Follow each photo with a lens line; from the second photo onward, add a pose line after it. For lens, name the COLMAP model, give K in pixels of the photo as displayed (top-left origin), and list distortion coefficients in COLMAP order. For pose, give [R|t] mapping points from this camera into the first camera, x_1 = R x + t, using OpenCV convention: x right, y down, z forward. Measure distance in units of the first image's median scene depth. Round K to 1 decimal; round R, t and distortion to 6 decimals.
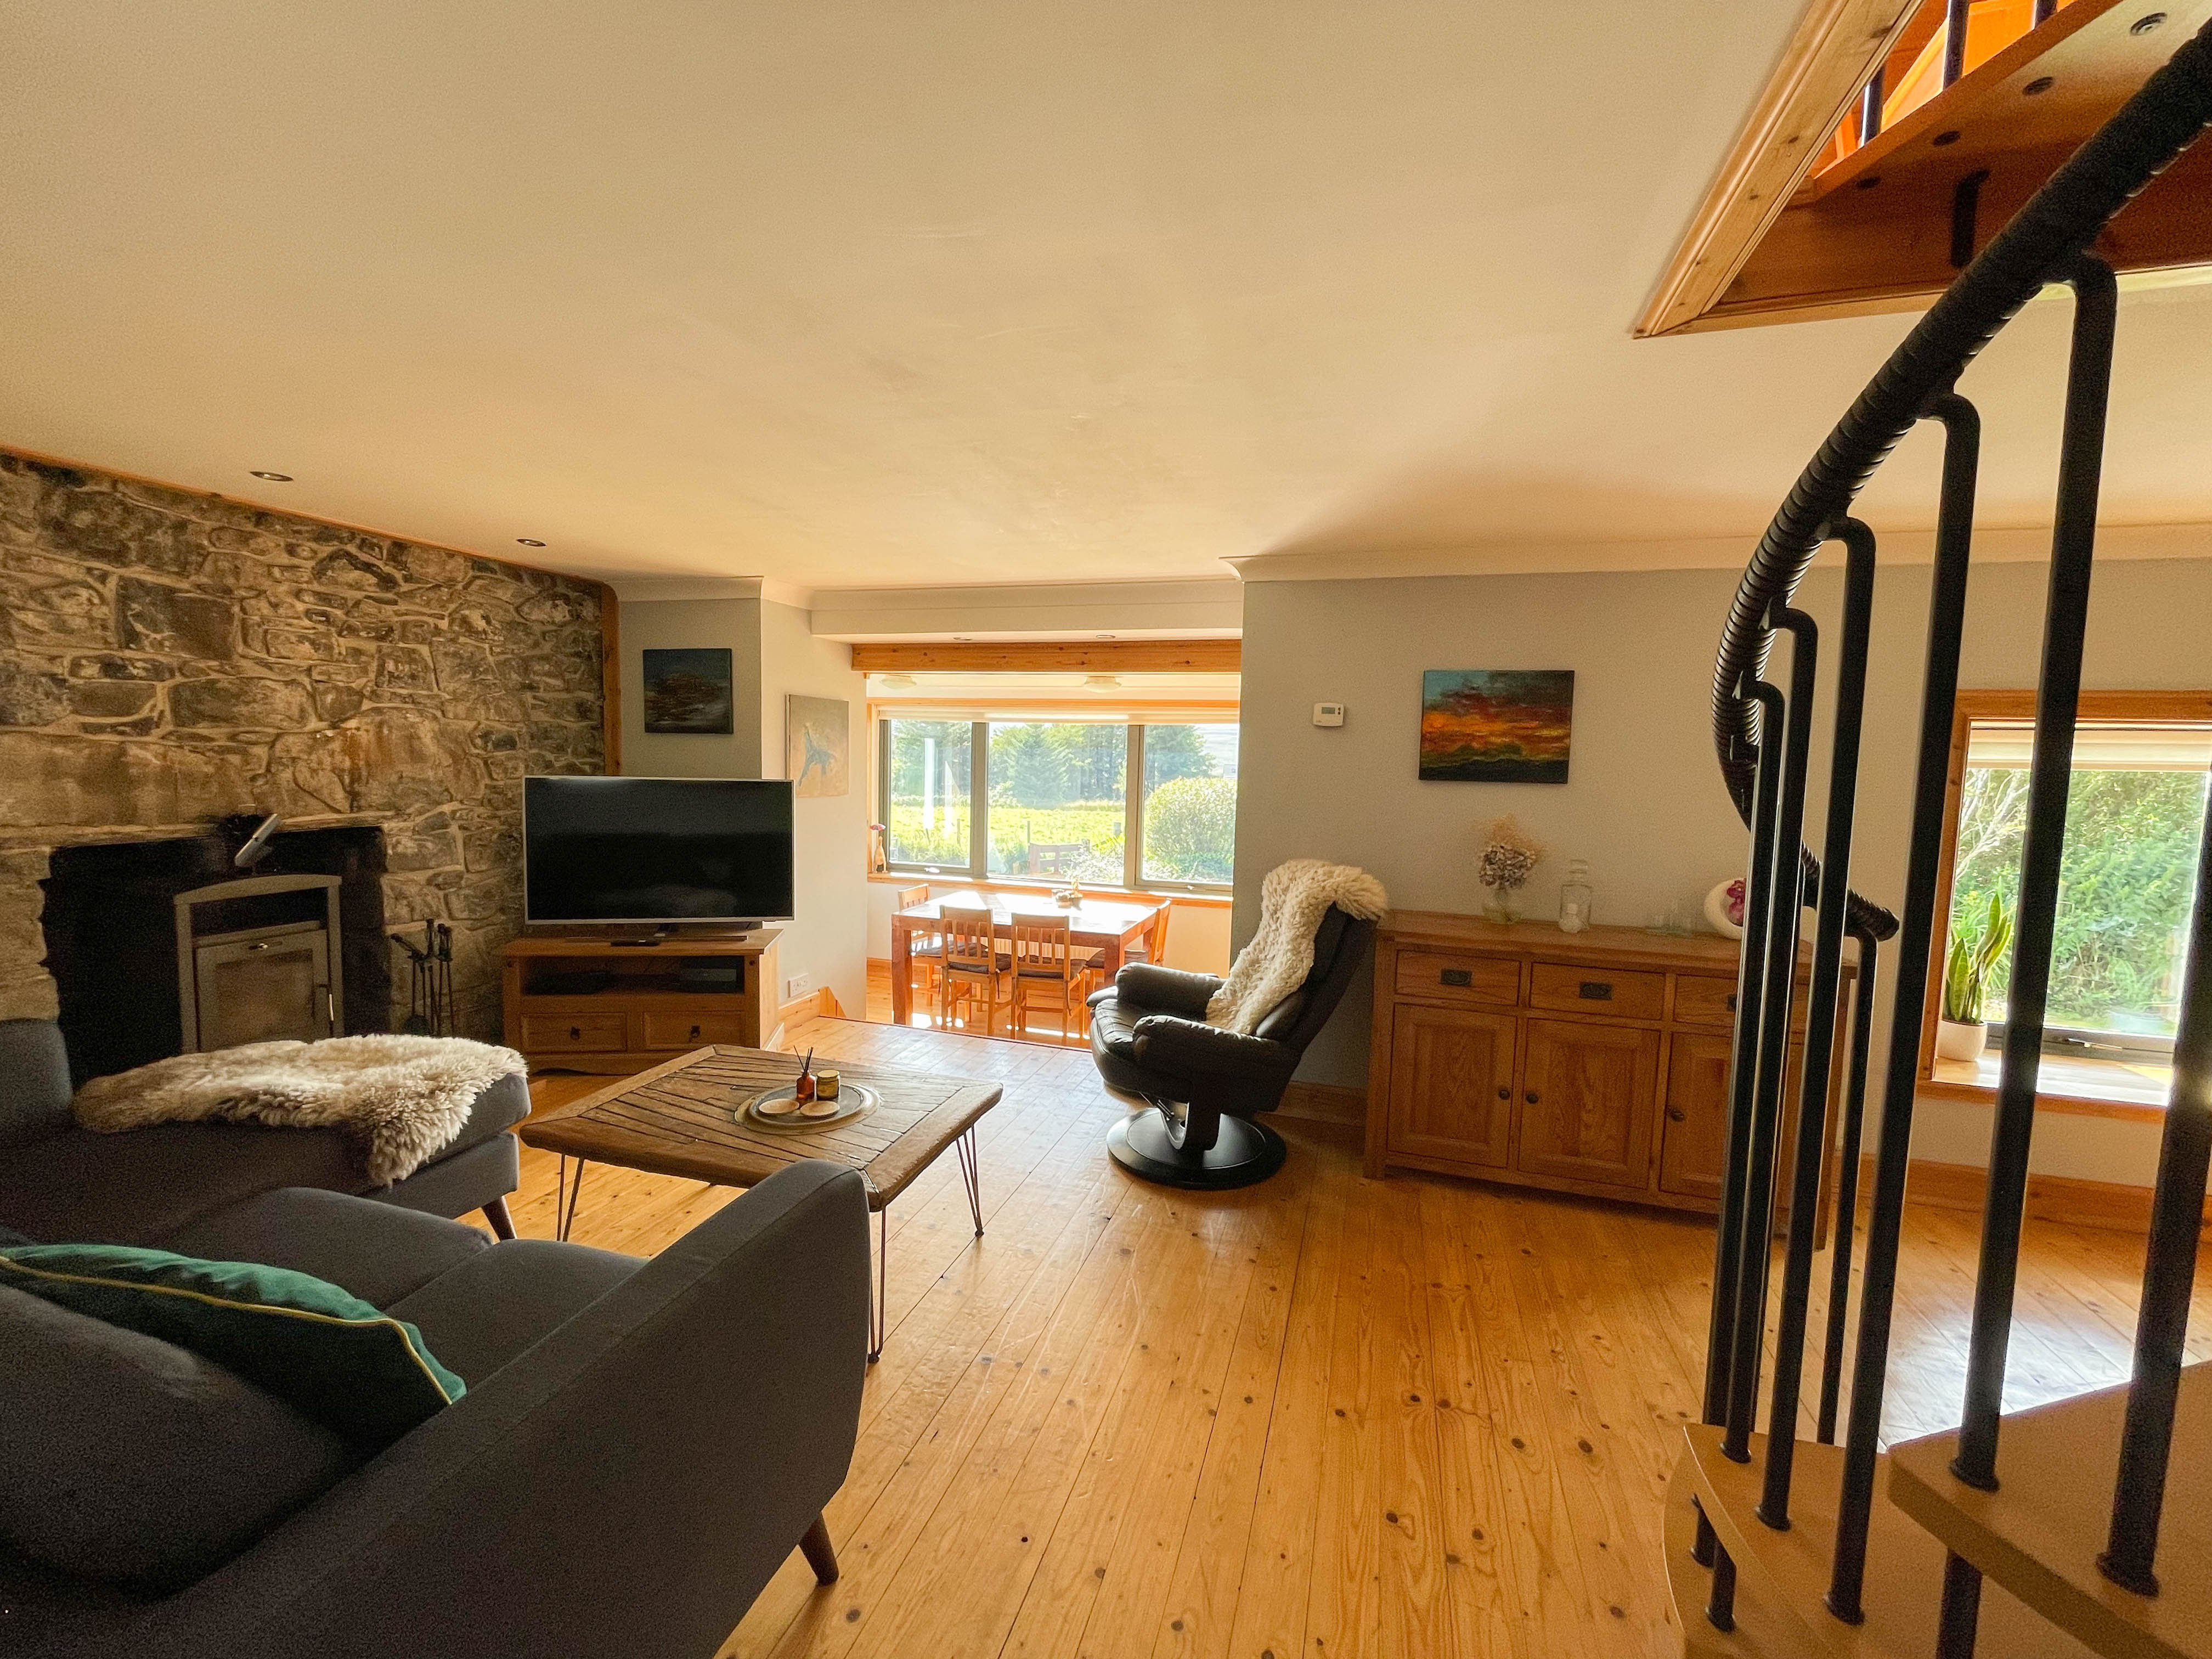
lens RADIAL K [[919.0, 0, 1106.0], [0, 919.0, 829.5], [0, 0, 1]] dist [-0.001433, 0.000218]
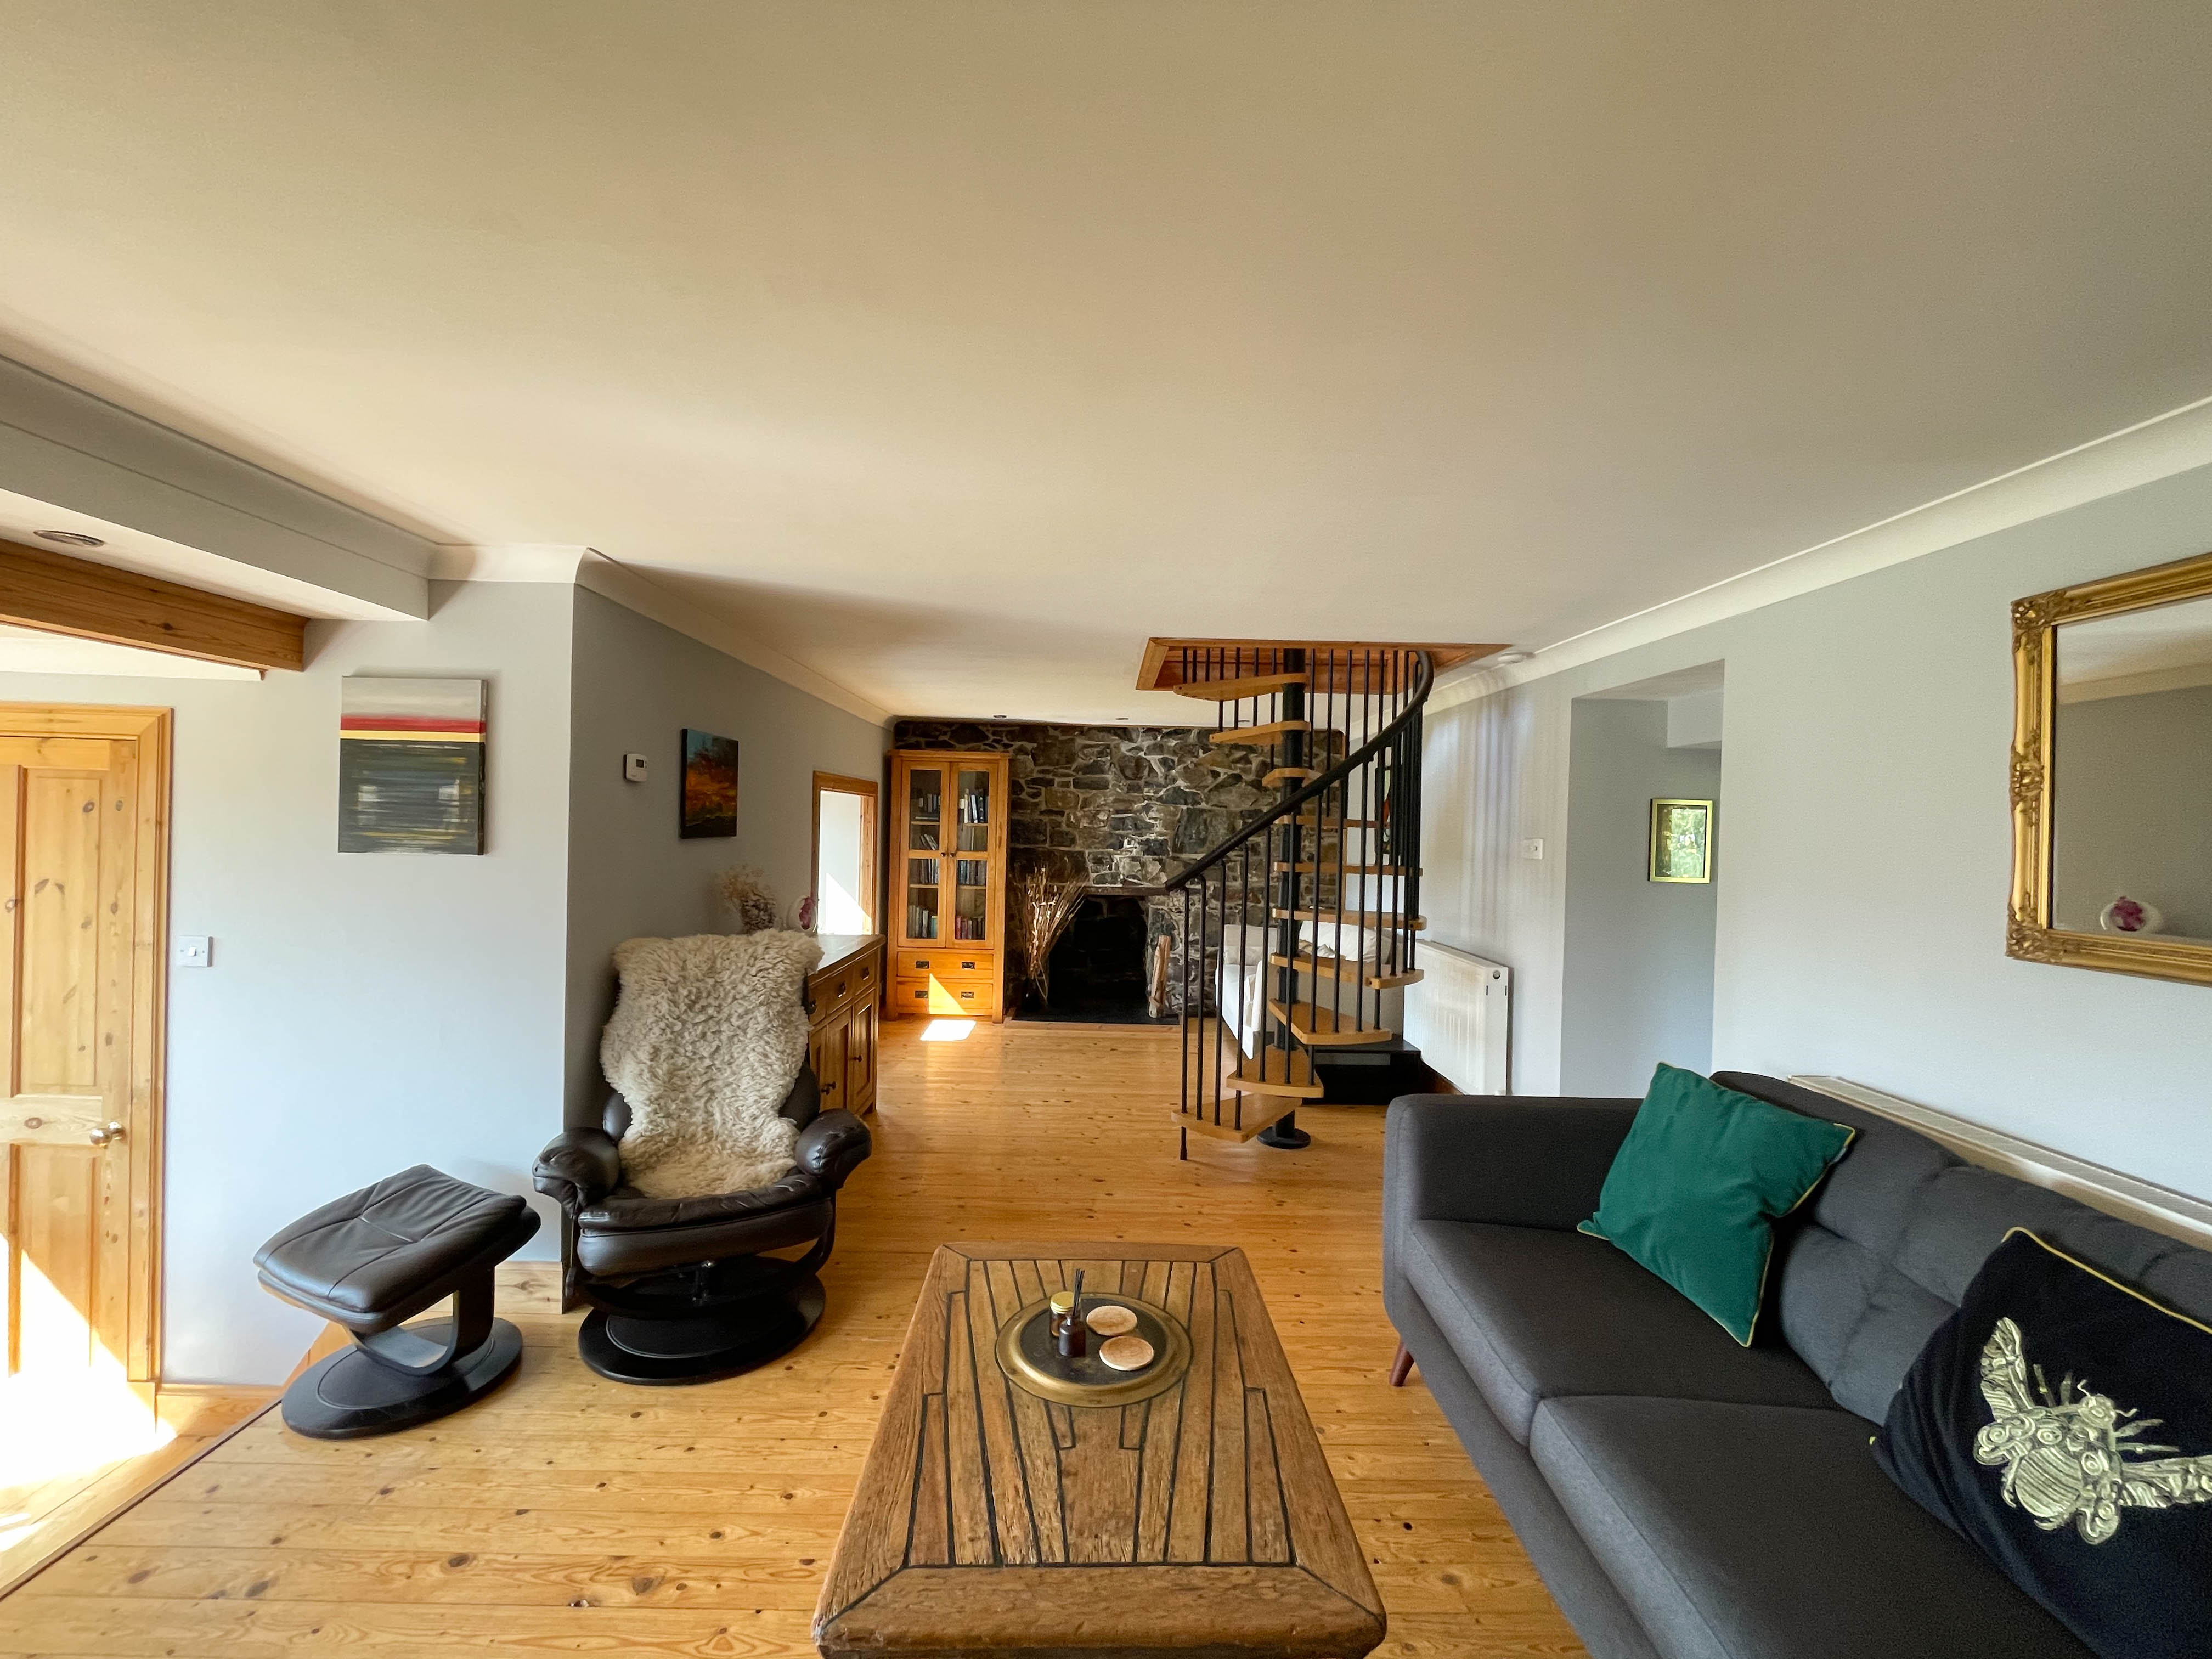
lens RADIAL K [[903.9, 0, 1106.0], [0, 903.9, 829.5], [0, 0, 1]] dist [-0.001400, -0.000001]
pose [[-0.317588, -0.036650, 0.947520, -0.727550], [0.049340, 0.997260, 0.055111, -0.096731], [-0.946944, 0.064254, -0.314909, 0.893035]]
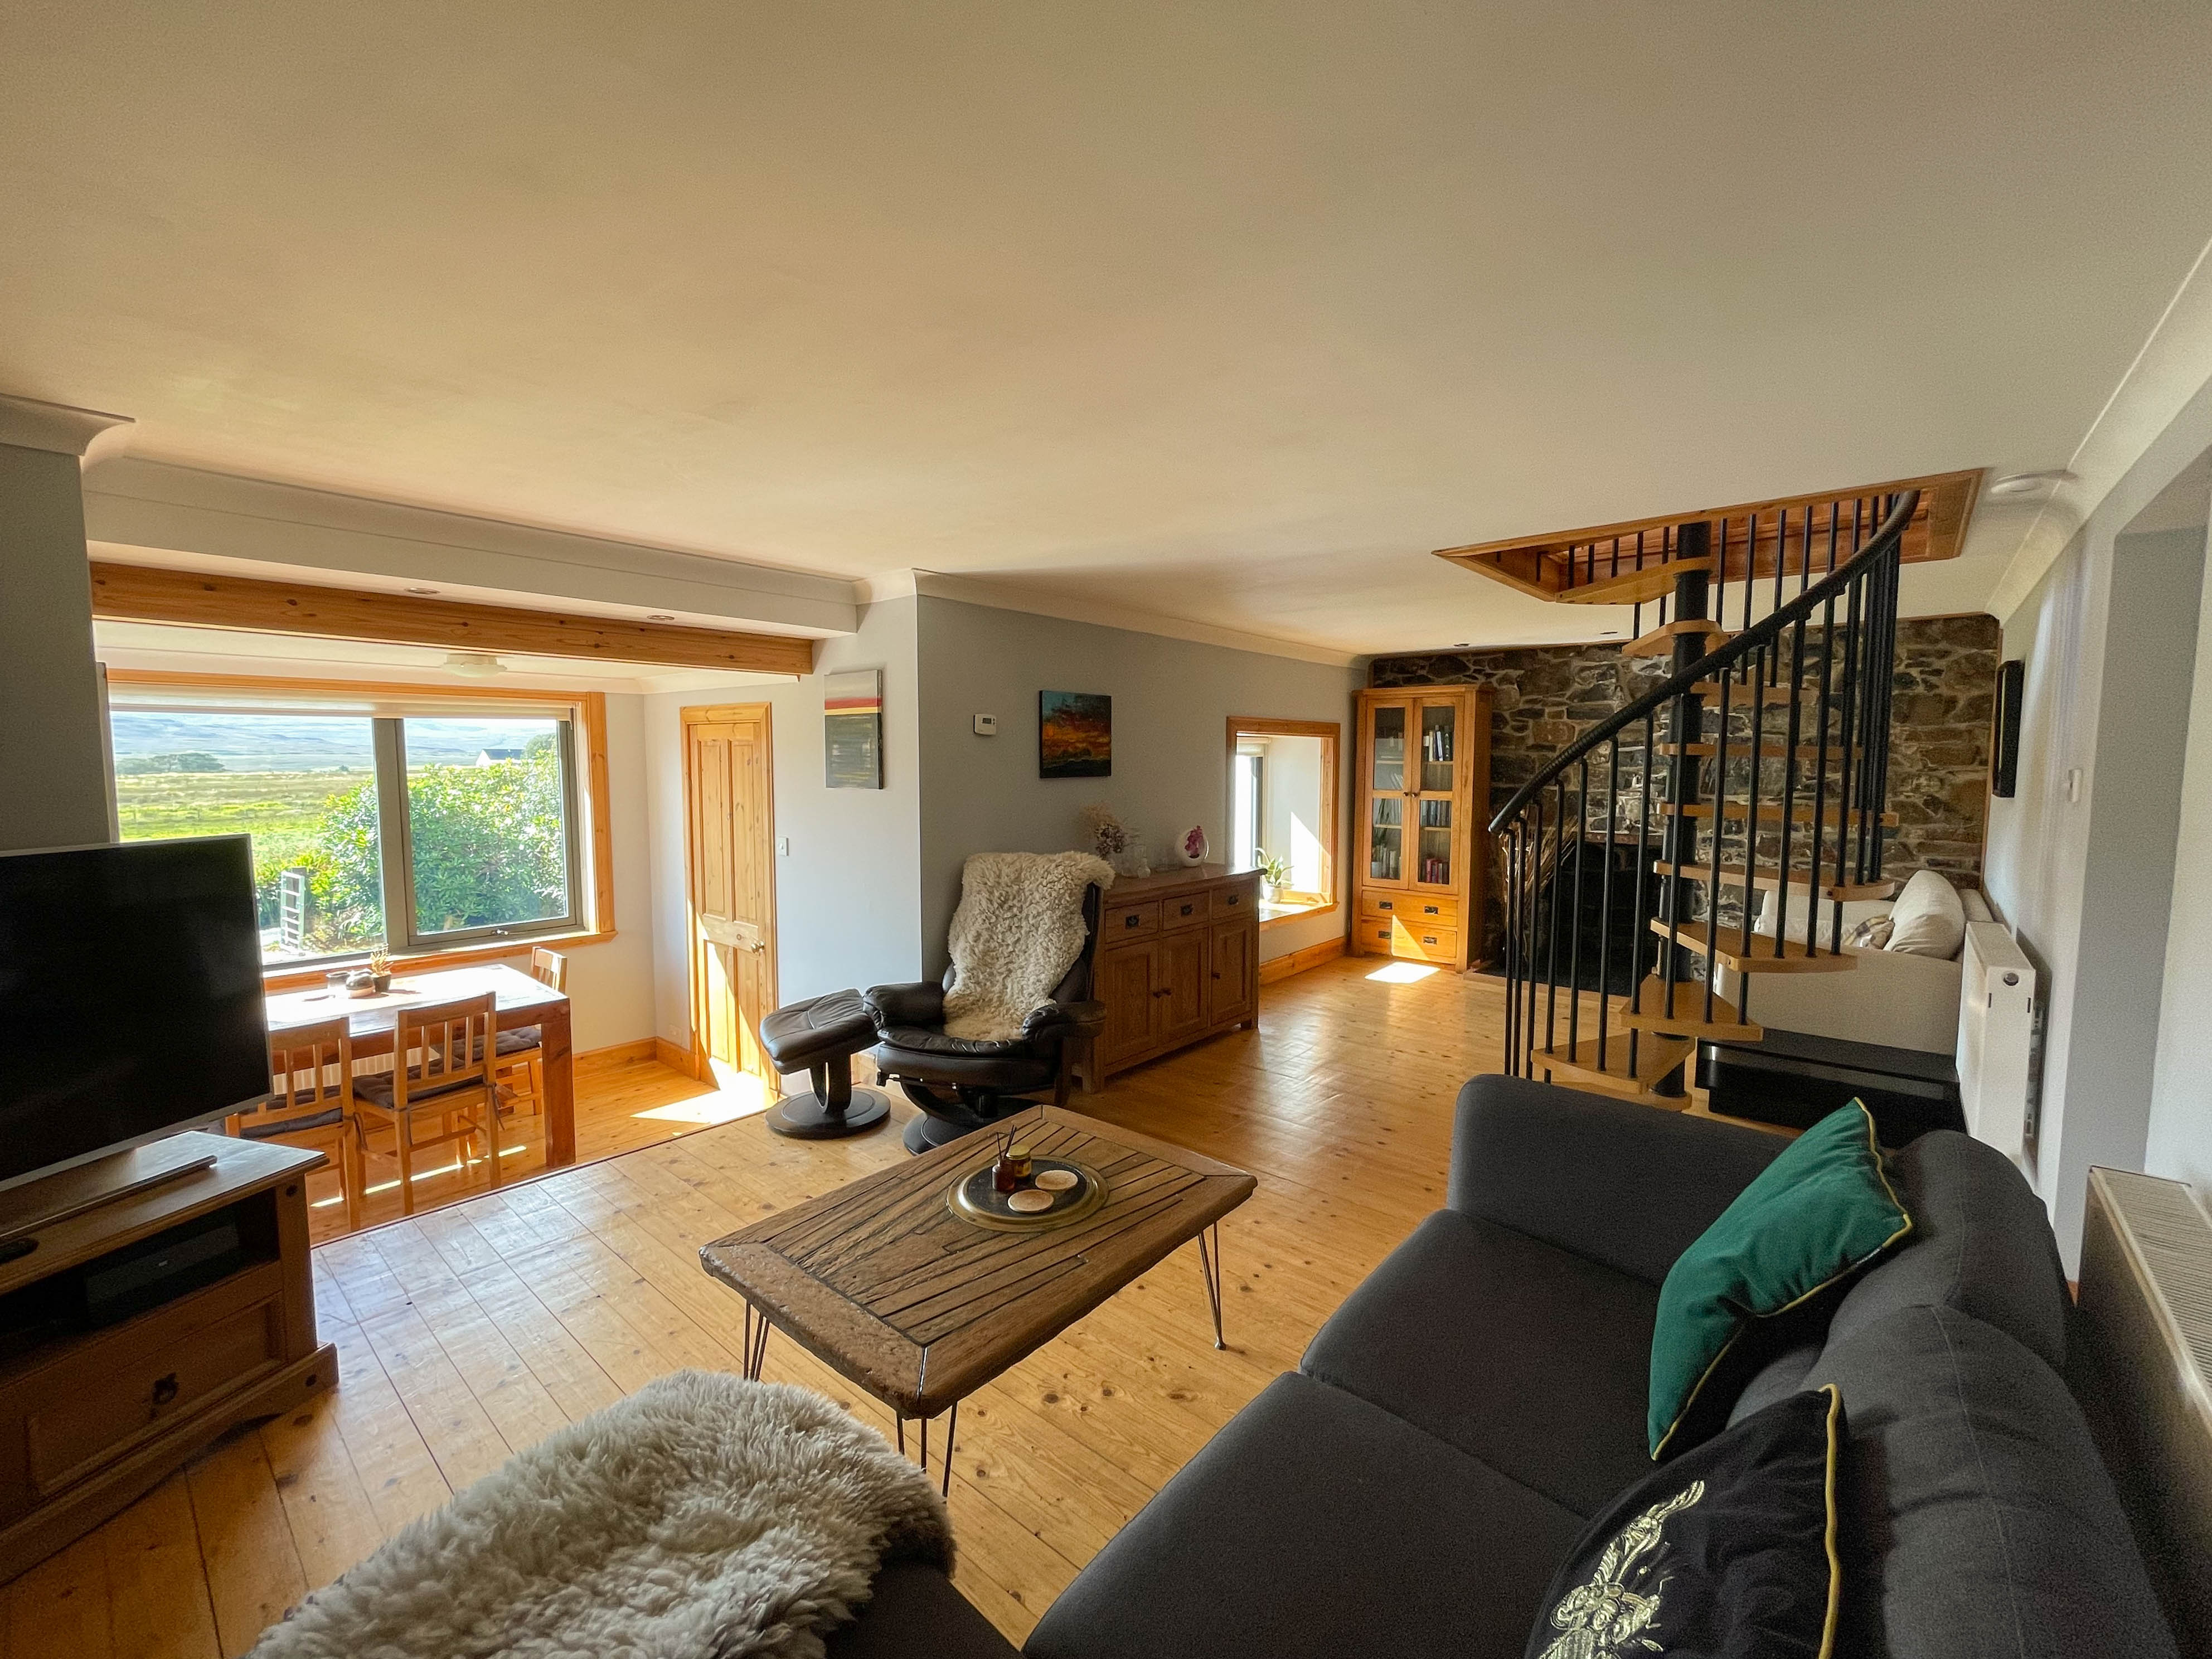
lens RADIAL K [[919.0, 0, 1106.0], [0, 919.0, 829.5], [0, 0, 1]] dist [-0.001433, 0.000218]
pose [[0.392415, -0.095148, 0.914854, -0.784100], [0.084281, 0.994170, 0.067246, -0.062351], [-0.915919, 0.050716, 0.398147, 0.436531]]
